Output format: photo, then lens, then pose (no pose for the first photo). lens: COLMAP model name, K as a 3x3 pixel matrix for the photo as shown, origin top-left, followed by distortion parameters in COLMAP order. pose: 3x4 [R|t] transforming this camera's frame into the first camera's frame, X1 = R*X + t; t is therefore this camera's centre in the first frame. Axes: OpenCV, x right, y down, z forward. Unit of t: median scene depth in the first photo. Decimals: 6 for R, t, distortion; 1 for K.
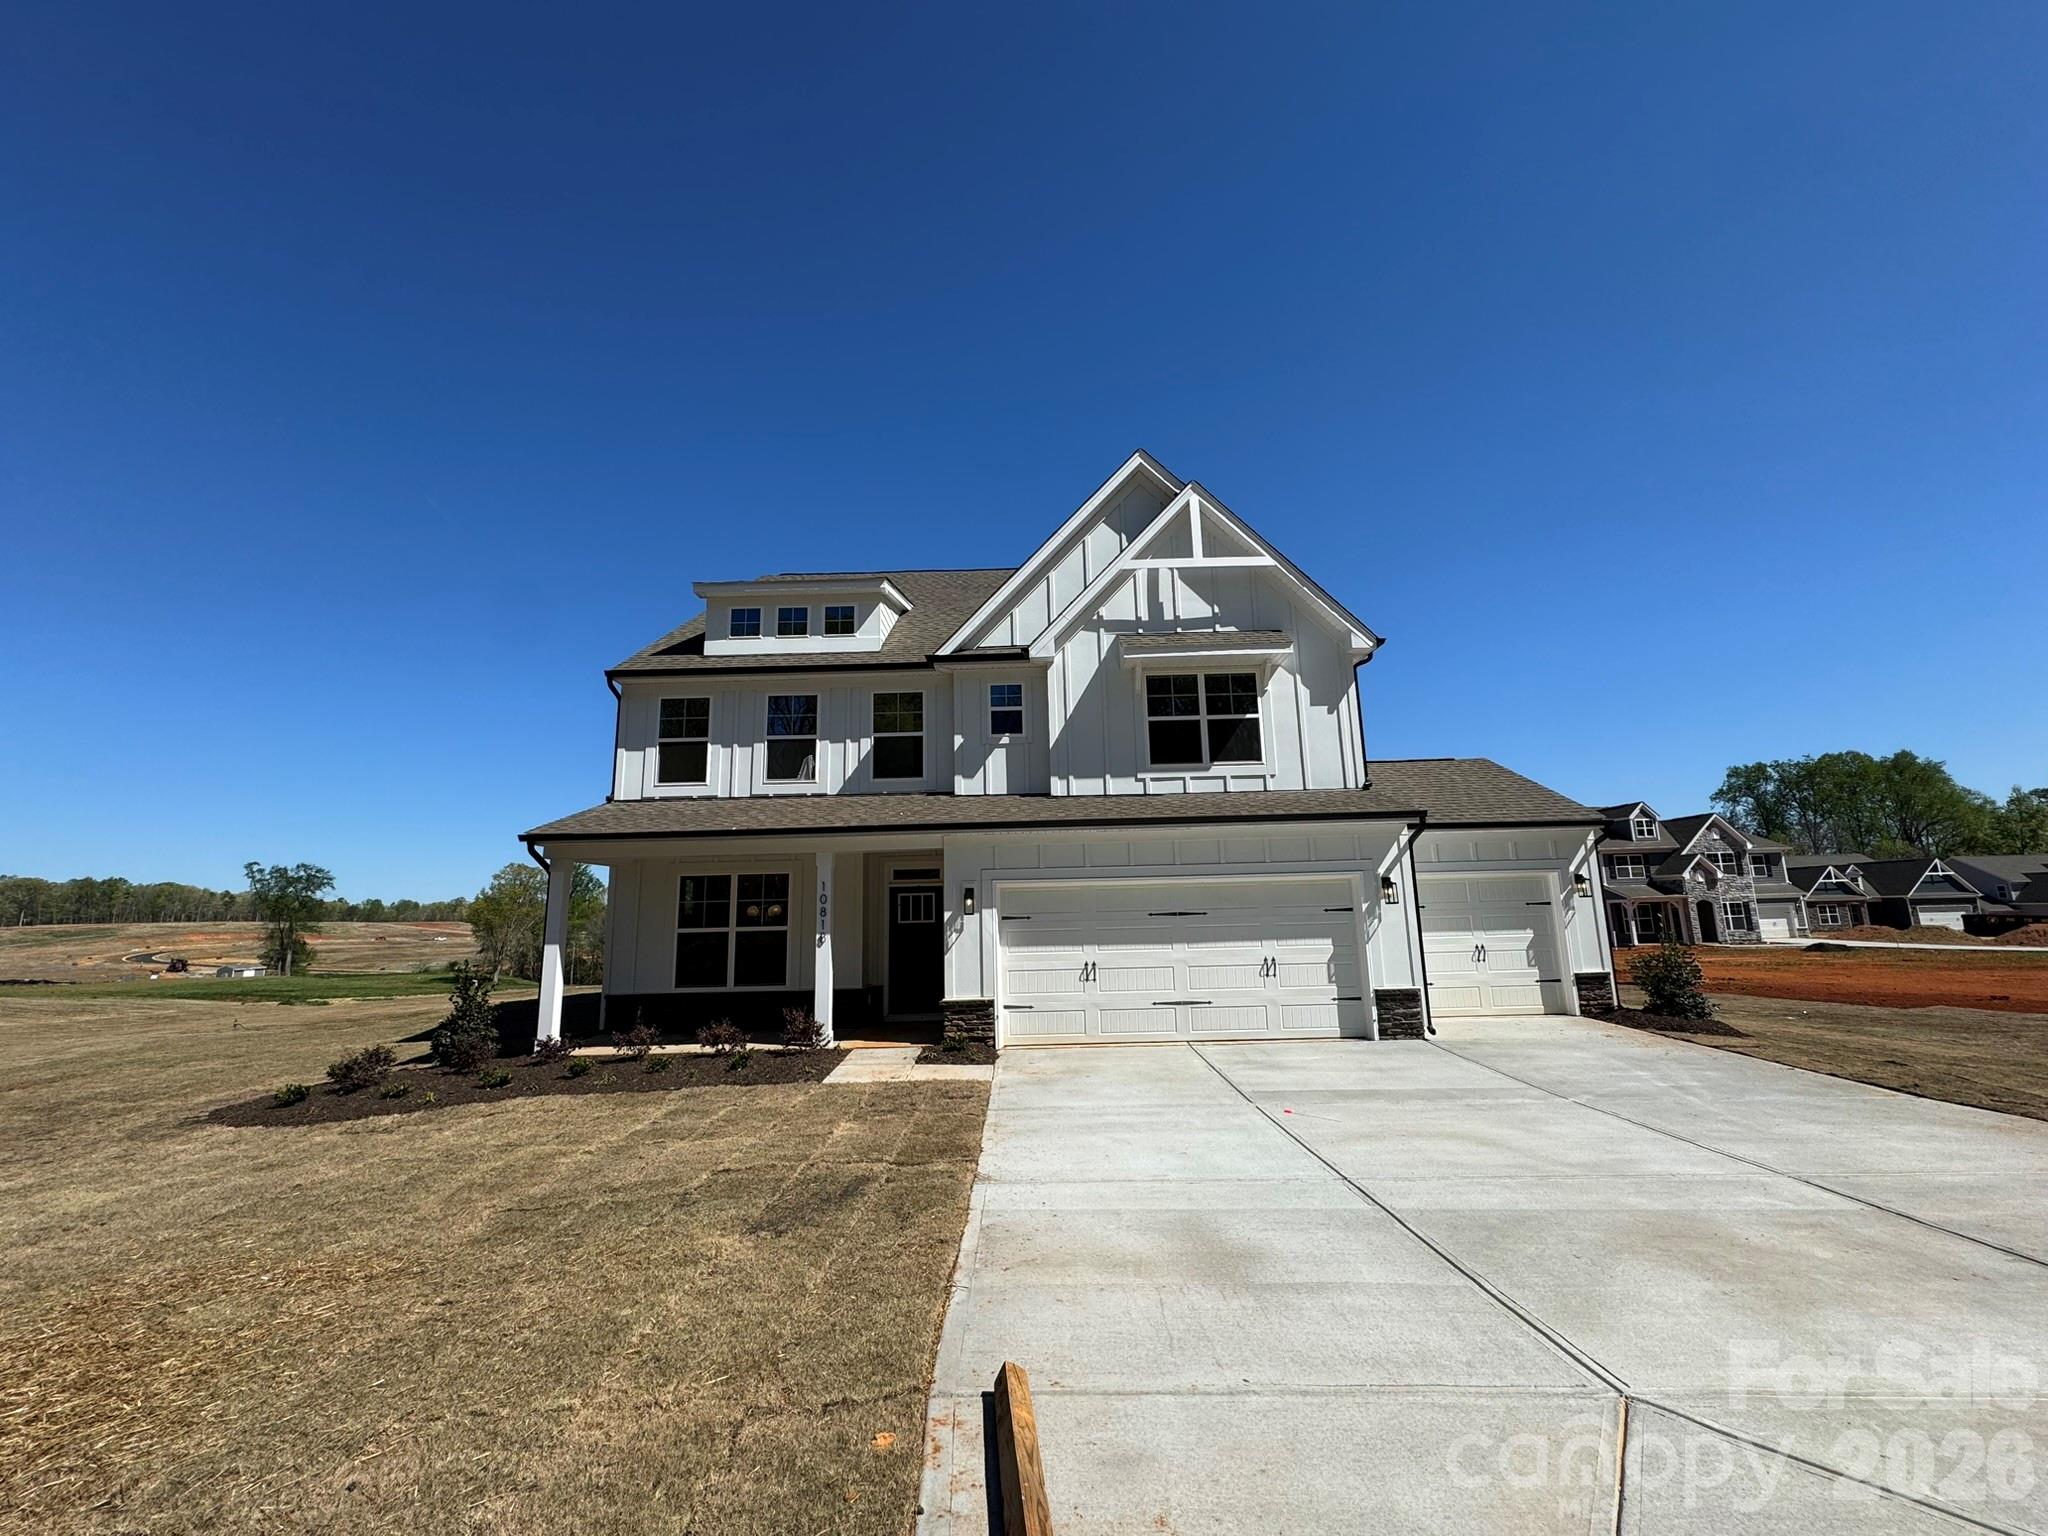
lens RADIAL K [[813.0, 0, 1025.5], [0, 813.0, 768.0], [0, 0, 1]] dist [-0.001996, 0.000369]
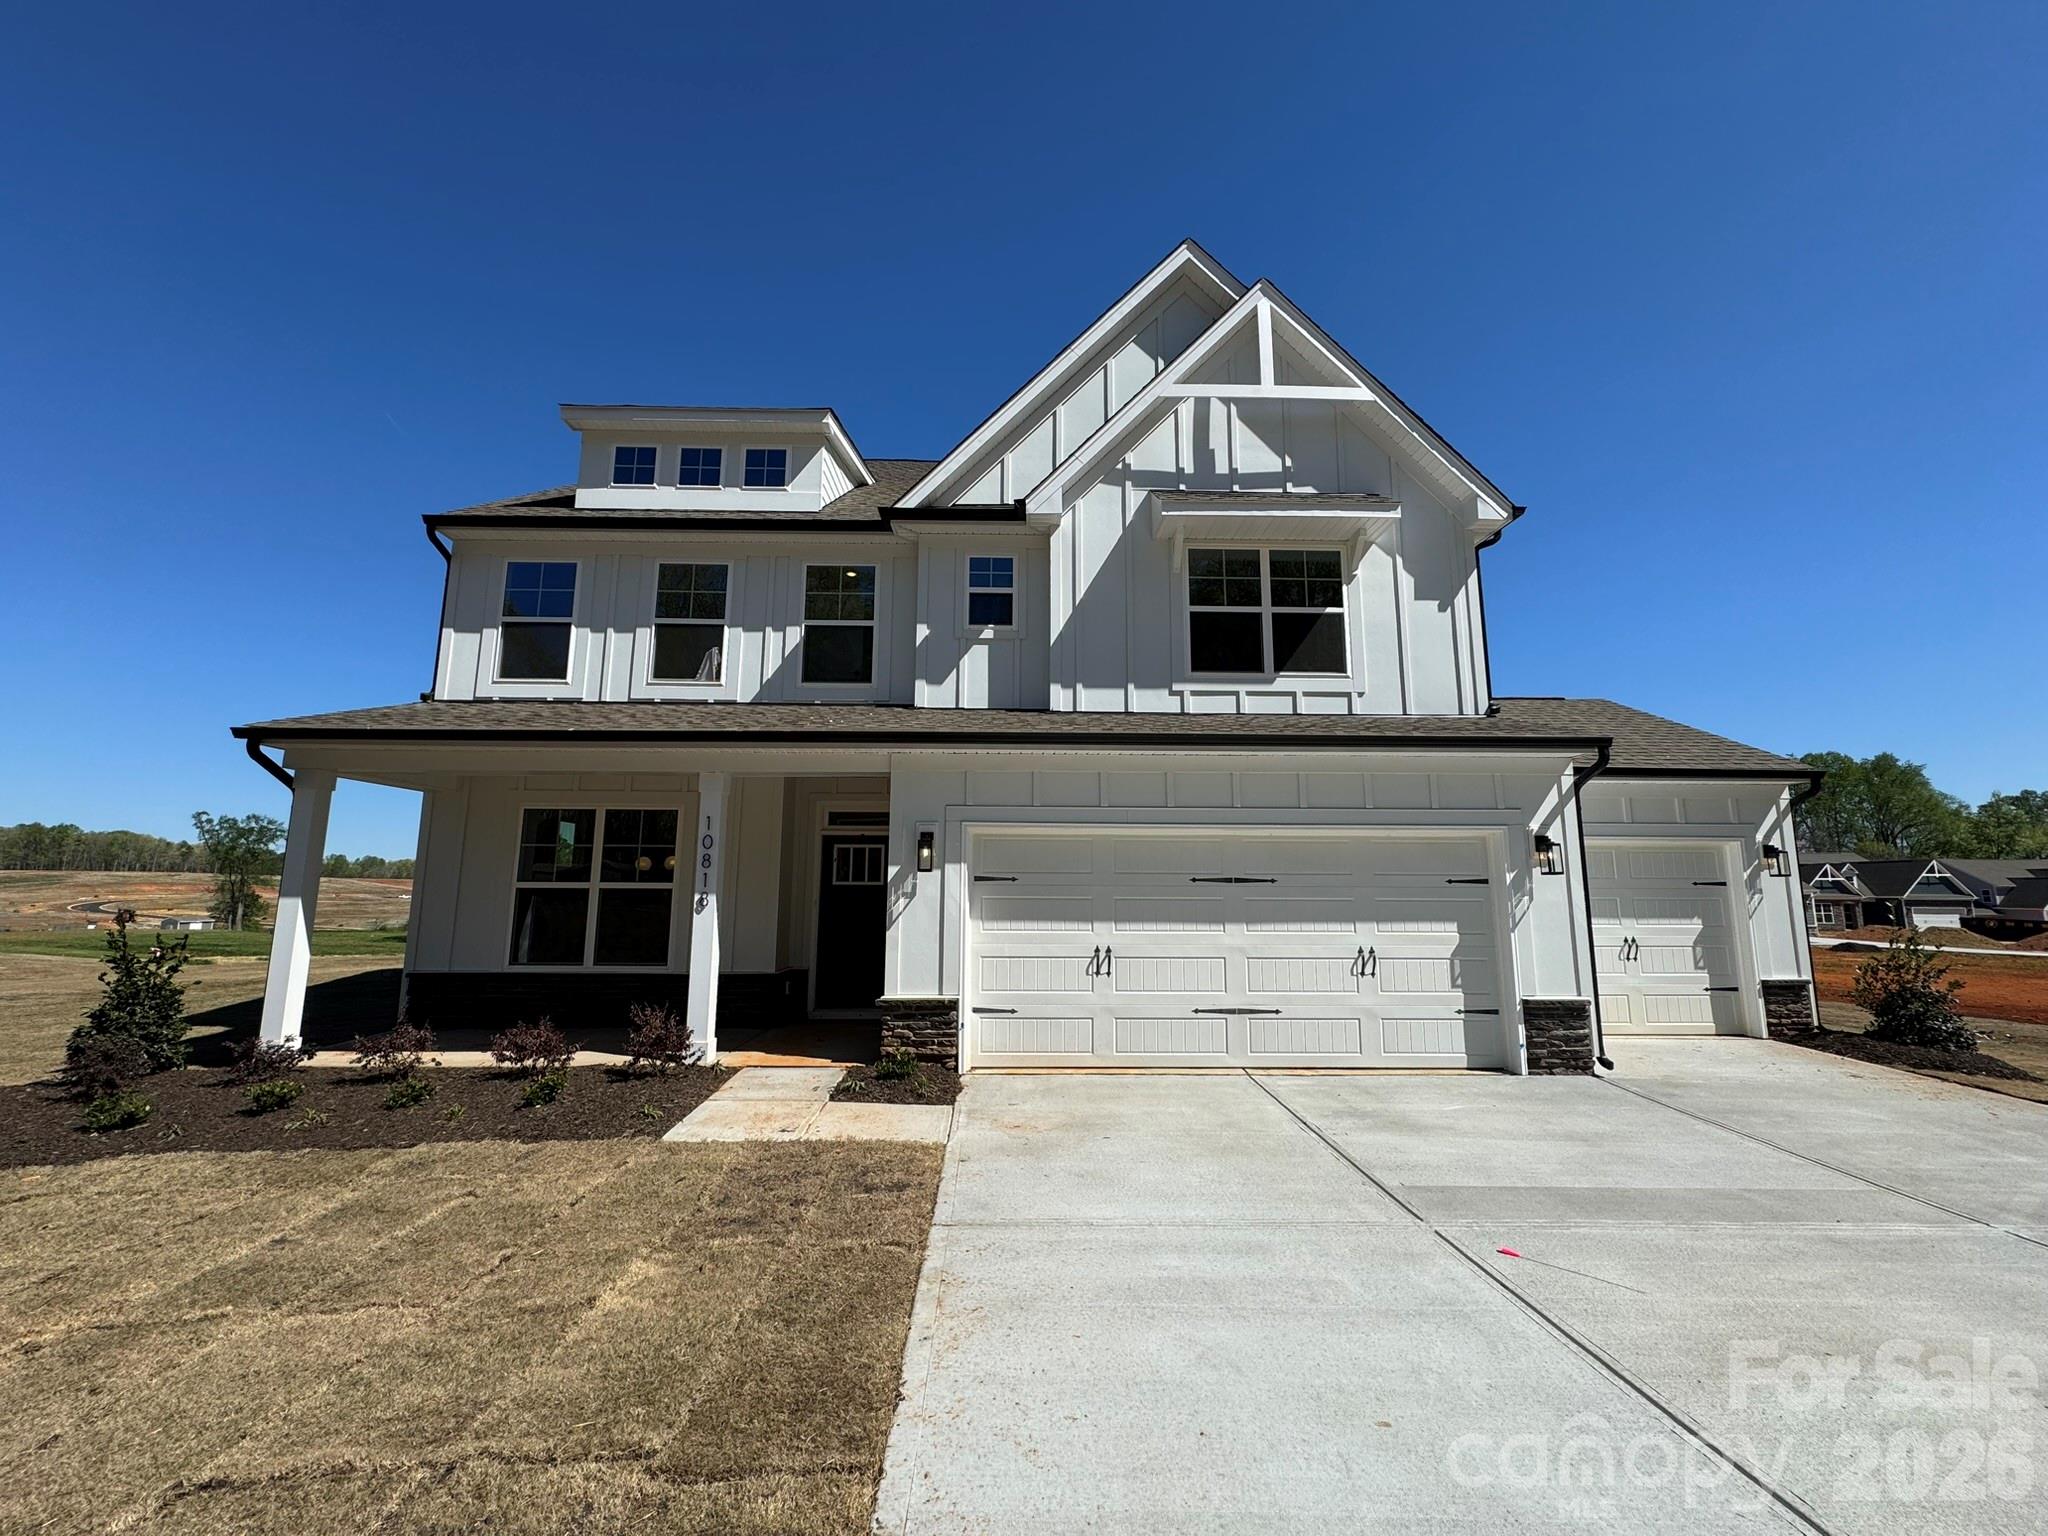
lens RADIAL K [[813.0, 0, 1025.5], [0, 813.0, 768.0], [0, 0, 1]] dist [-0.001996, 0.000369]
pose [[0.999150, 0.033699, 0.023749, -0.004955], [-0.034367, 0.999009, 0.028284, 0.062966], [-0.022772, -0.029076, 0.999318, 0.284566]]
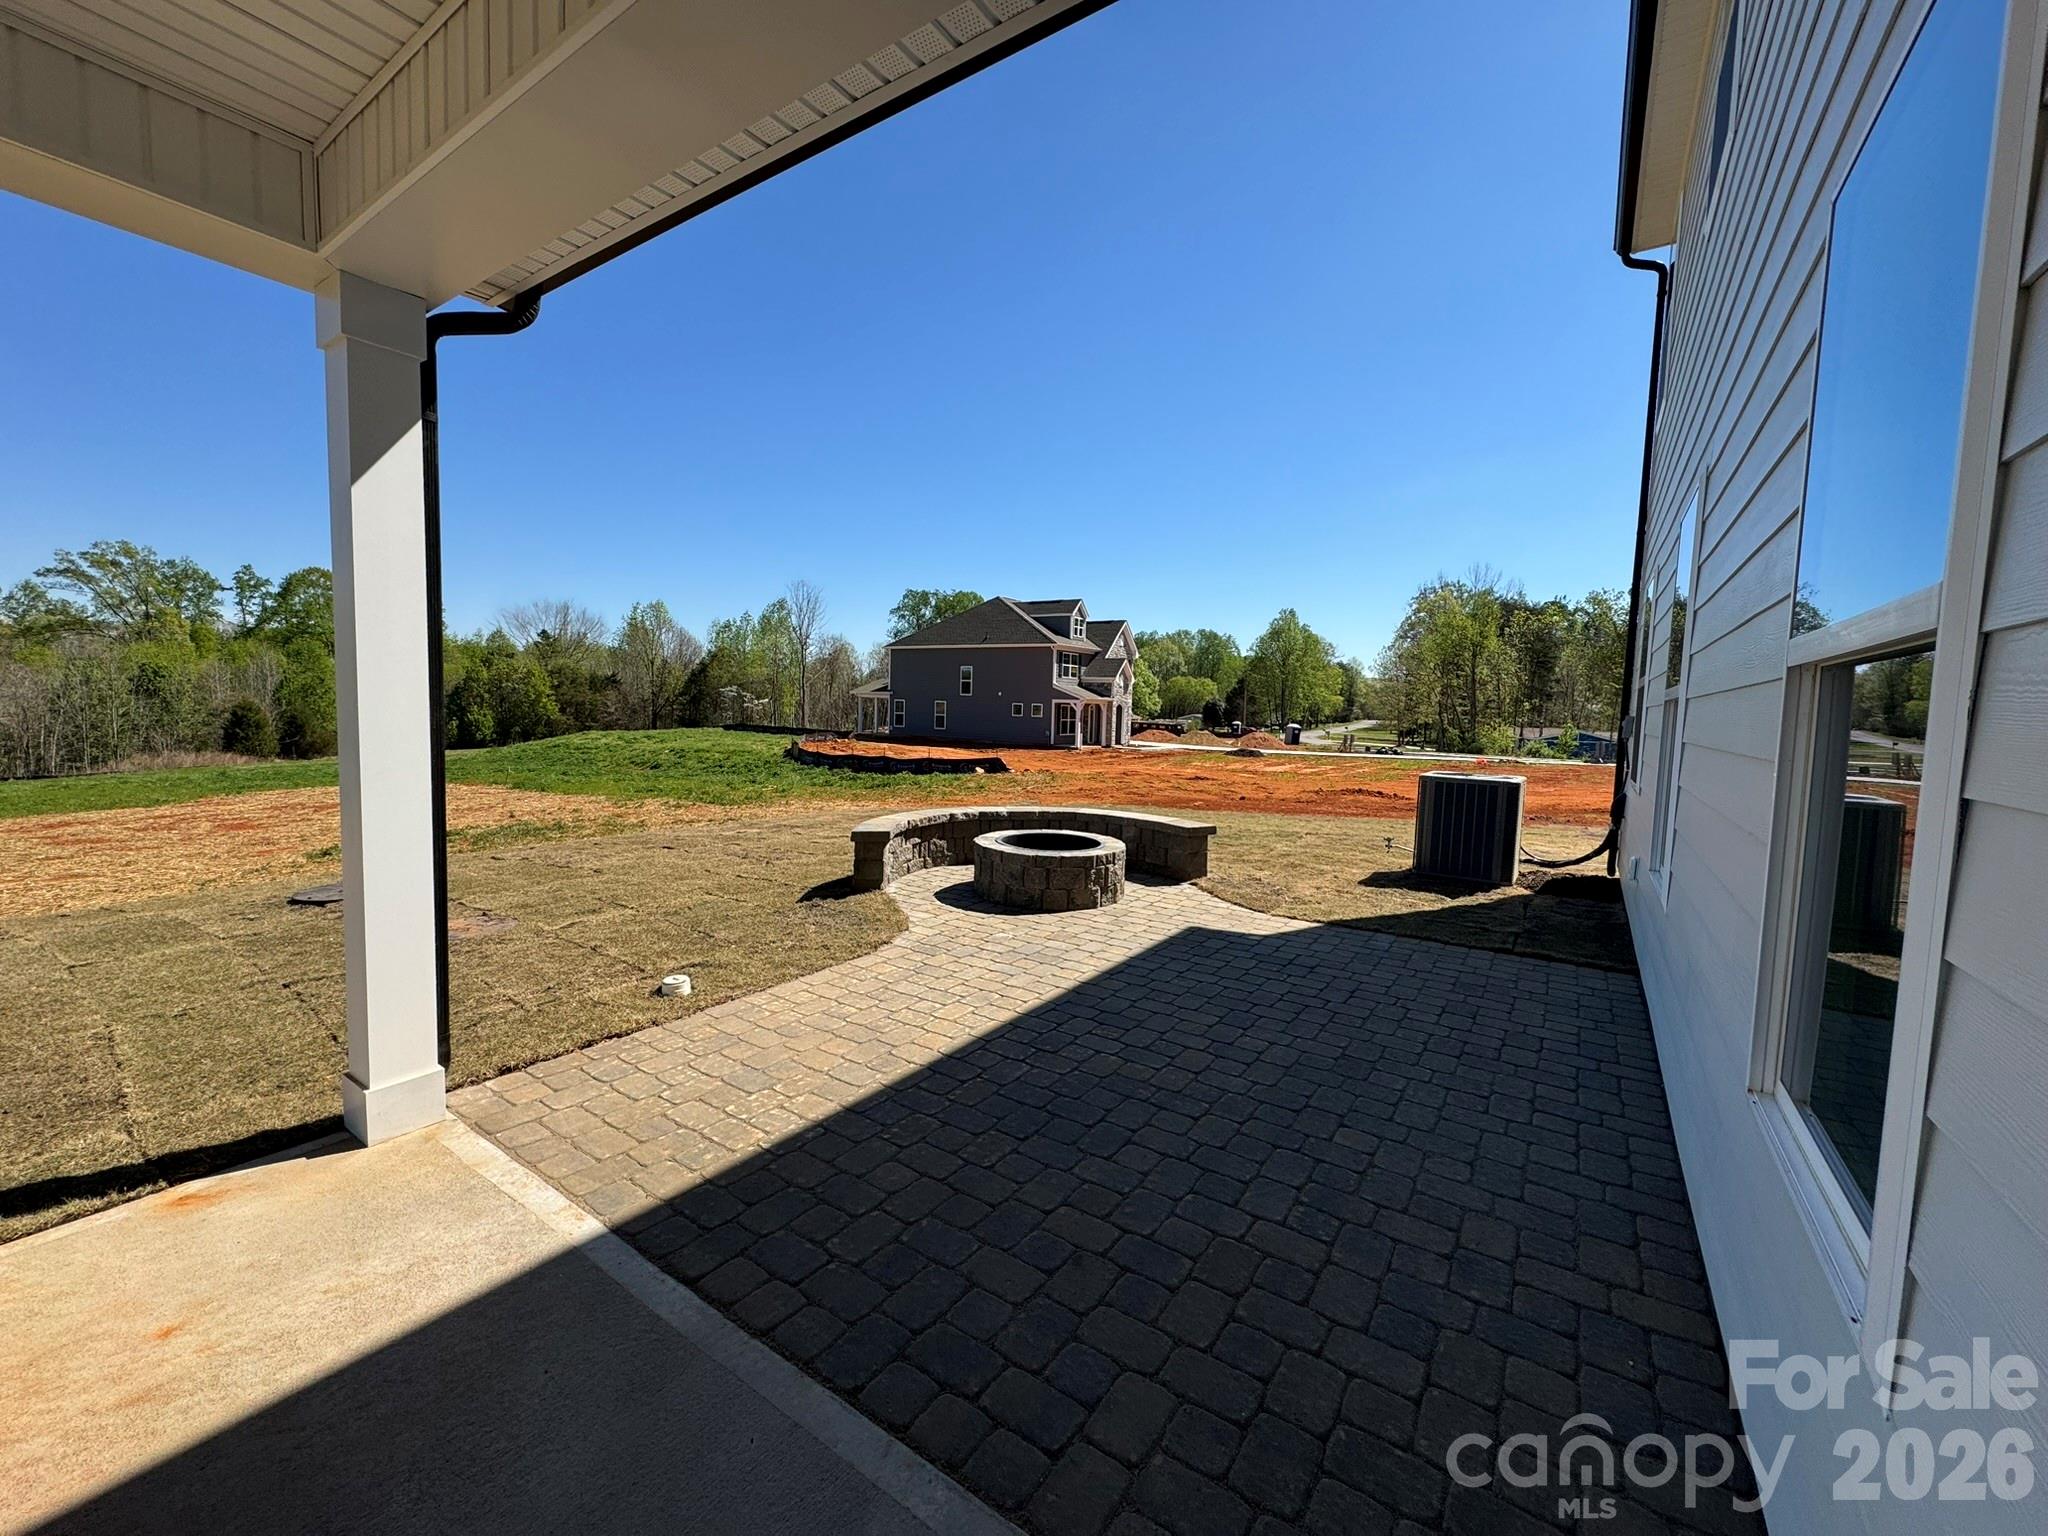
lens RADIAL K [[813.0, 0, 1025.5], [0, 813.0, 768.0], [0, 0, 1]] dist [-0.001996, 0.000369]
pose [[0.553933, -0.023379, 0.832233, -0.300954], [-0.192857, 0.968814, 0.155581, 0.409987], [-0.809916, -0.246683, 0.532149, 2.103368]]
